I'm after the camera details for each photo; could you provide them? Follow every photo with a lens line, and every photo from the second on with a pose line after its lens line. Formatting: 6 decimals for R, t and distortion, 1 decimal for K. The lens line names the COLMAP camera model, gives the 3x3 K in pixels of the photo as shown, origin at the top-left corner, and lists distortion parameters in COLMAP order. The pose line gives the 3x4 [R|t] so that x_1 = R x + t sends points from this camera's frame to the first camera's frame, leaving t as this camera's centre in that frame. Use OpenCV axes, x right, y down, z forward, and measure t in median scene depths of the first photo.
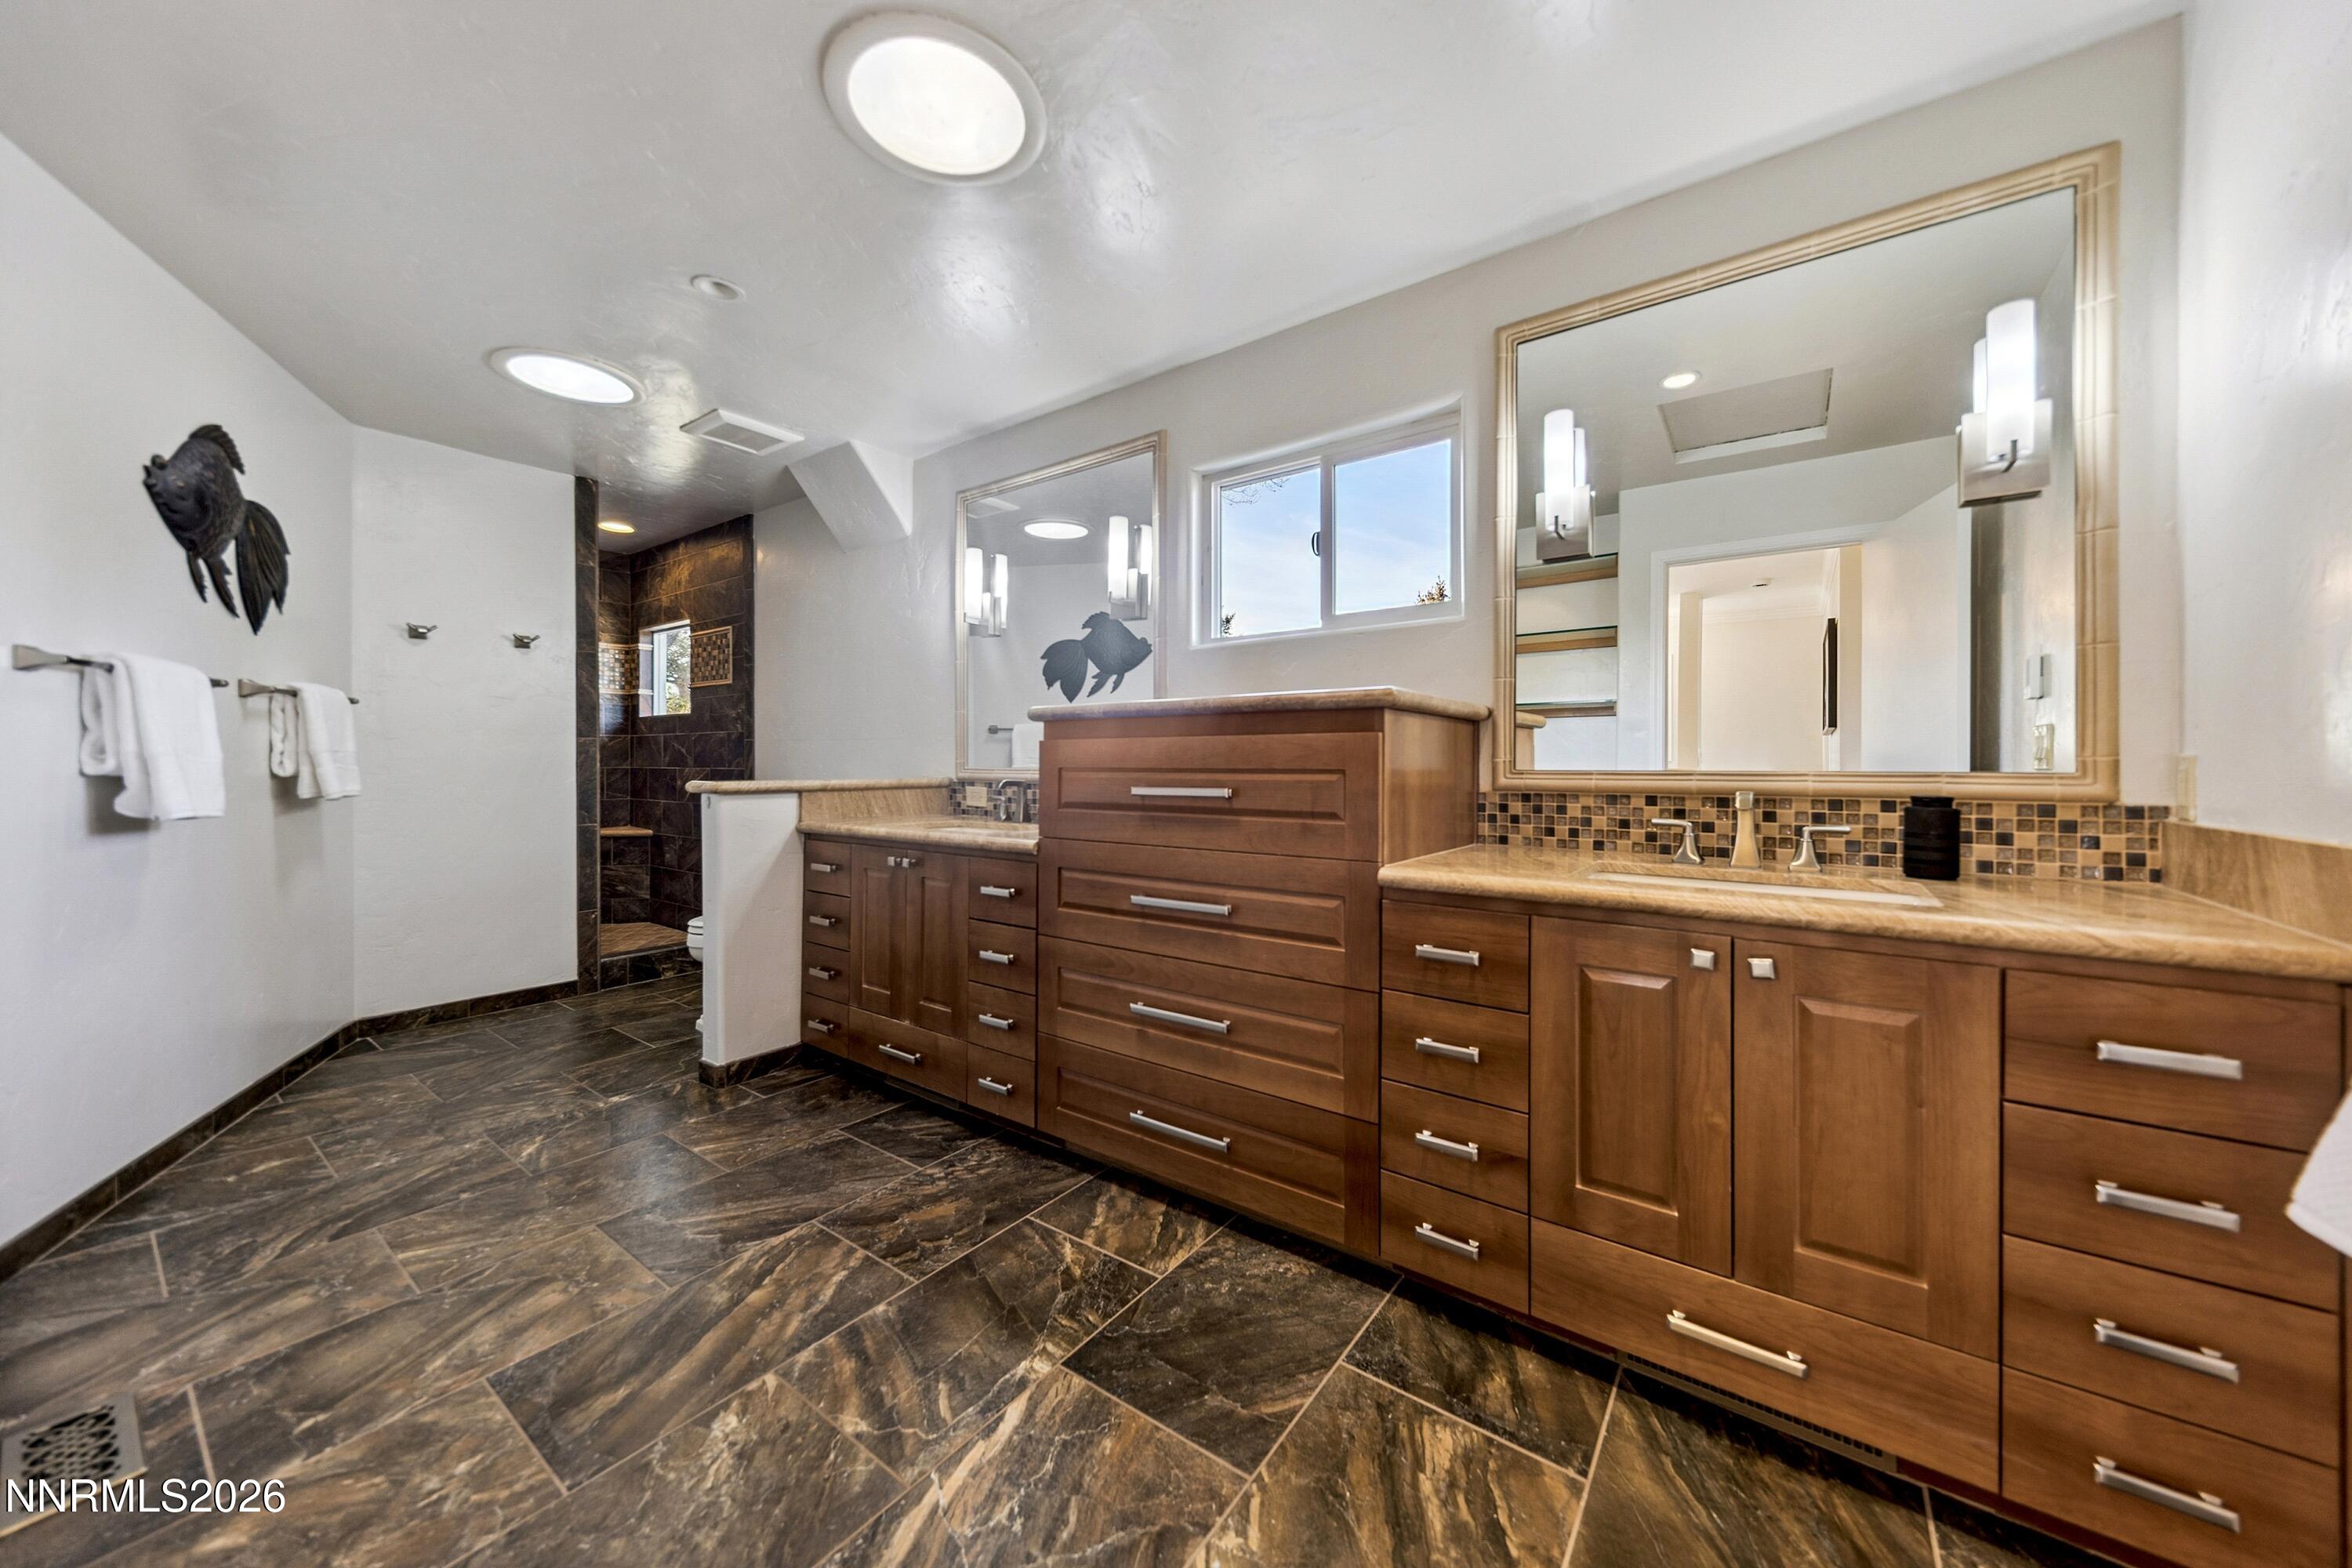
lens RADIAL K [[841.5, 0, 1181.3], [0, 841.5, 779.9], [0, 0, 1]] dist [0.001111, 0.000107]
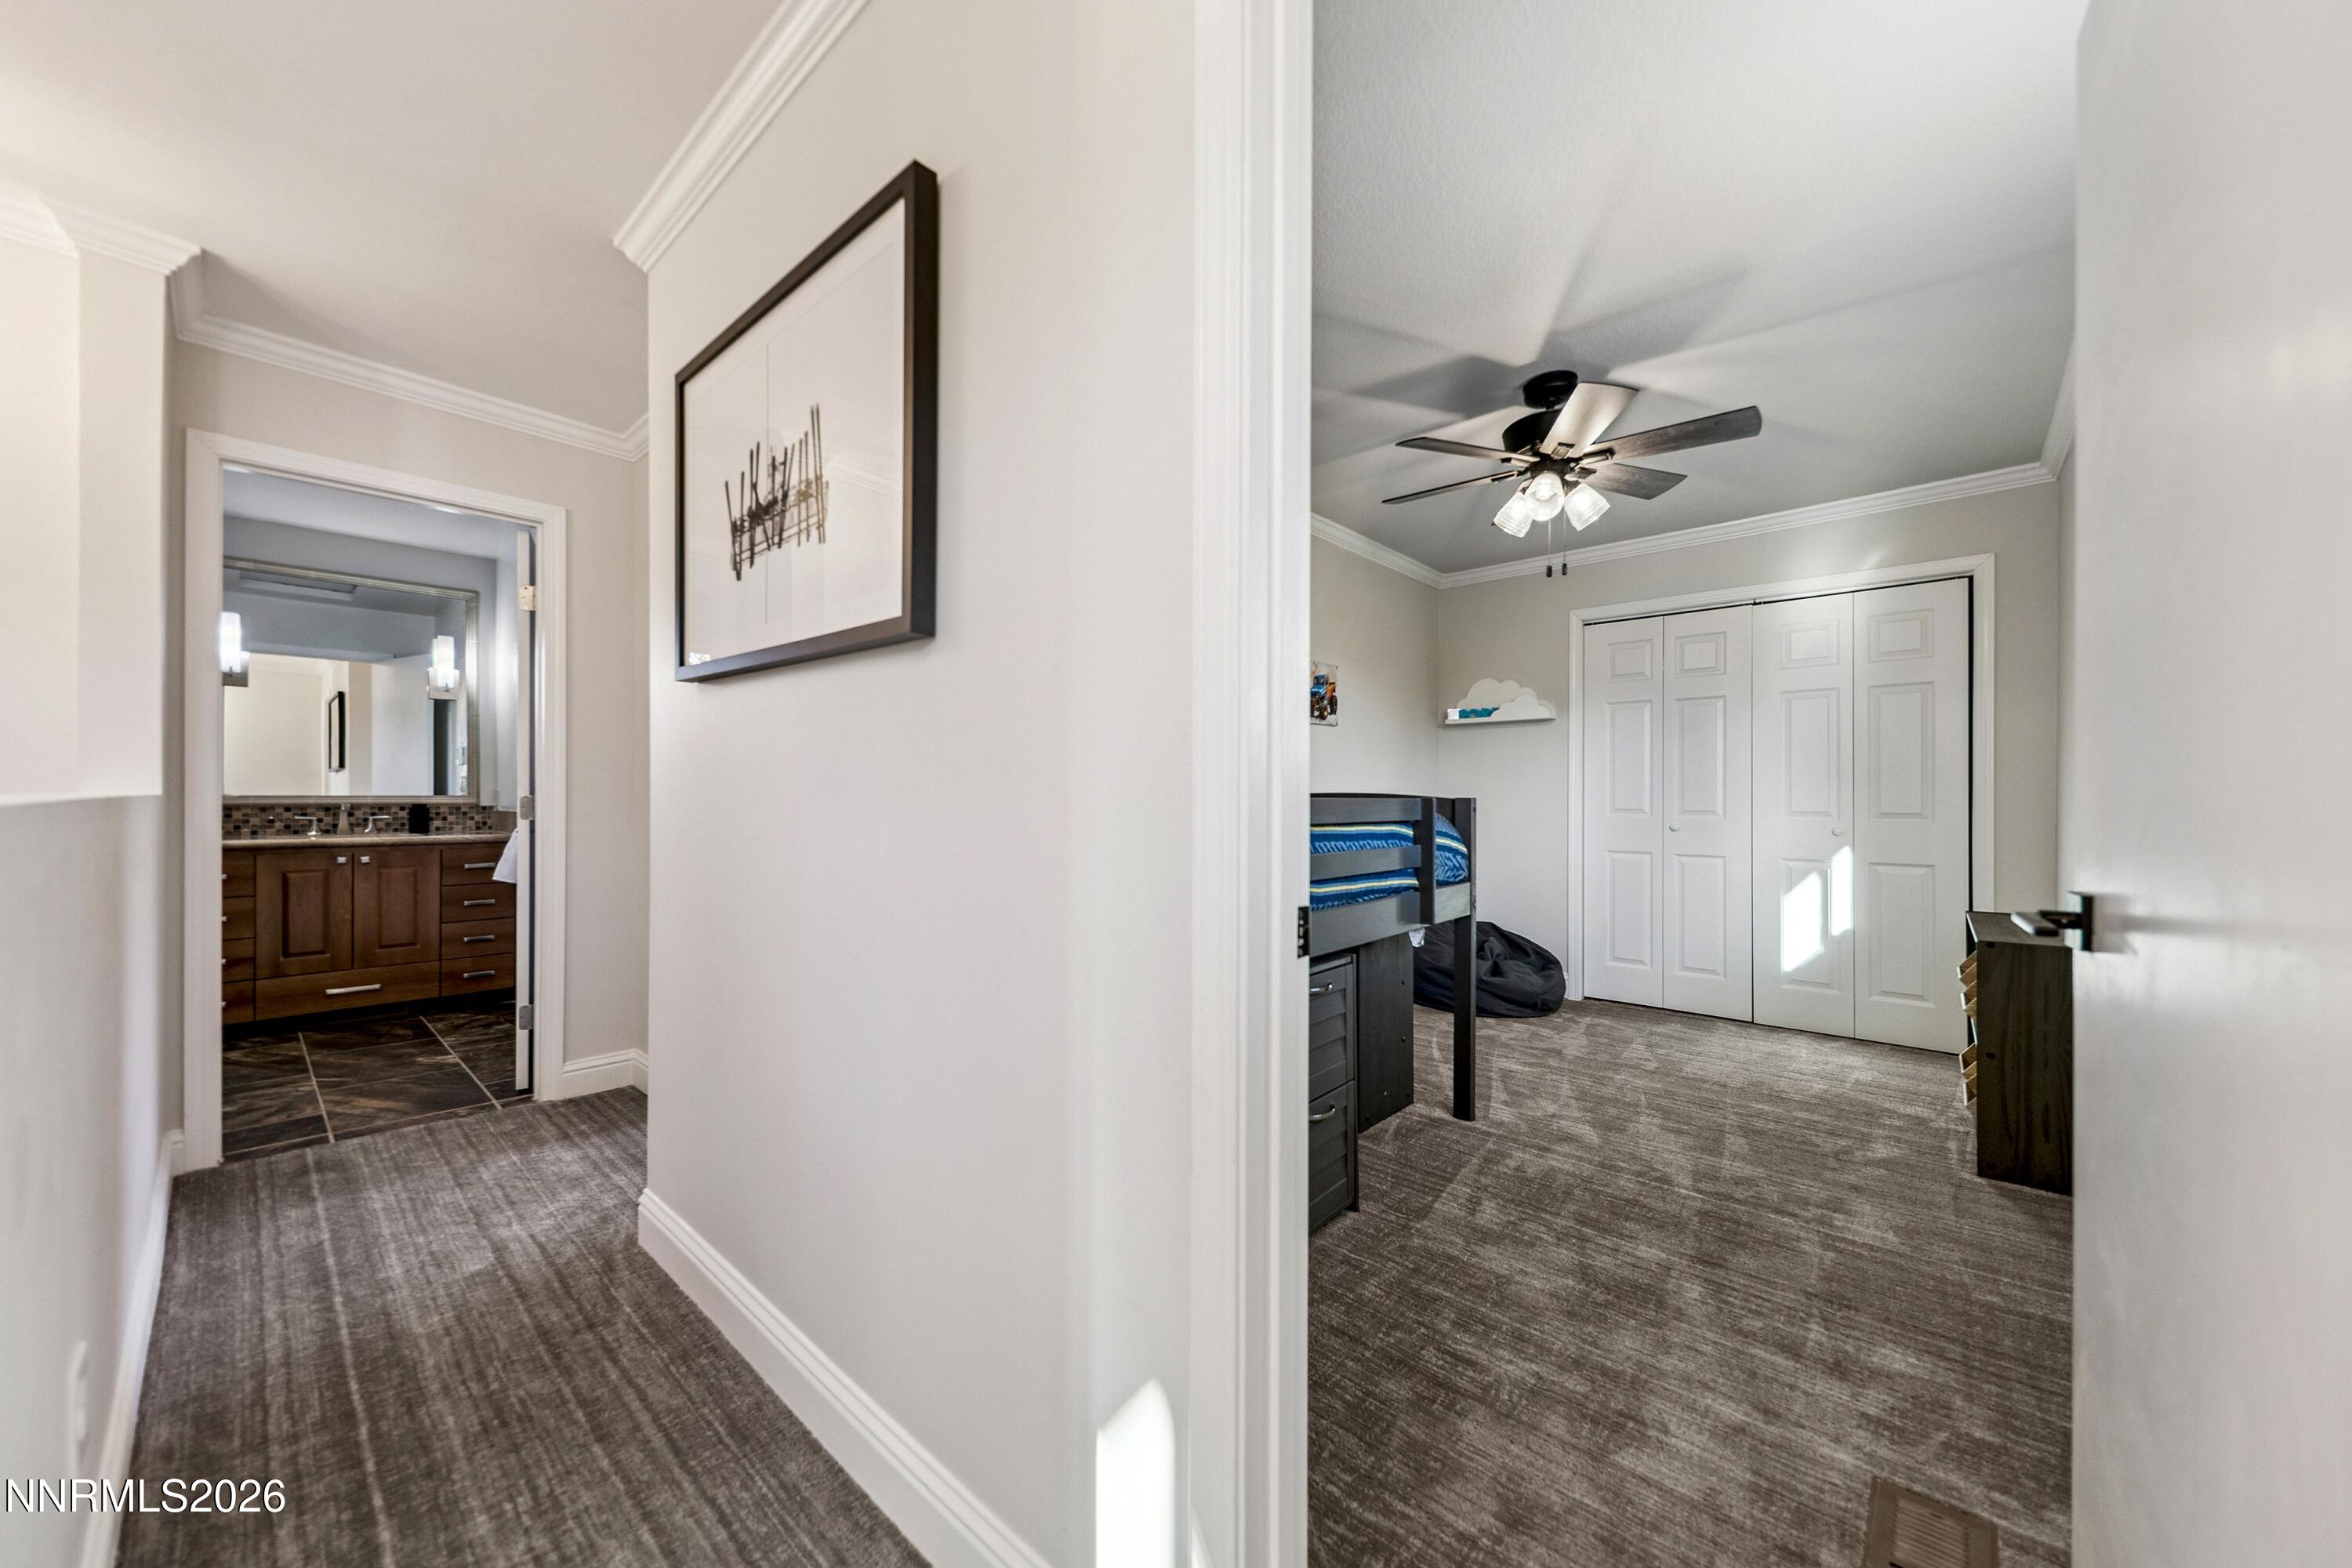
lens RADIAL K [[841.5, 0, 1181.3], [0, 841.5, 779.9], [0, 0, 1]] dist [0.001111, 0.000107]
pose [[0.096876, 0.013804, 0.995201, -1.690191], [0.016607, 0.999742, -0.015484, 0.024954], [-0.995158, 0.018028, 0.096622, -1.835463]]
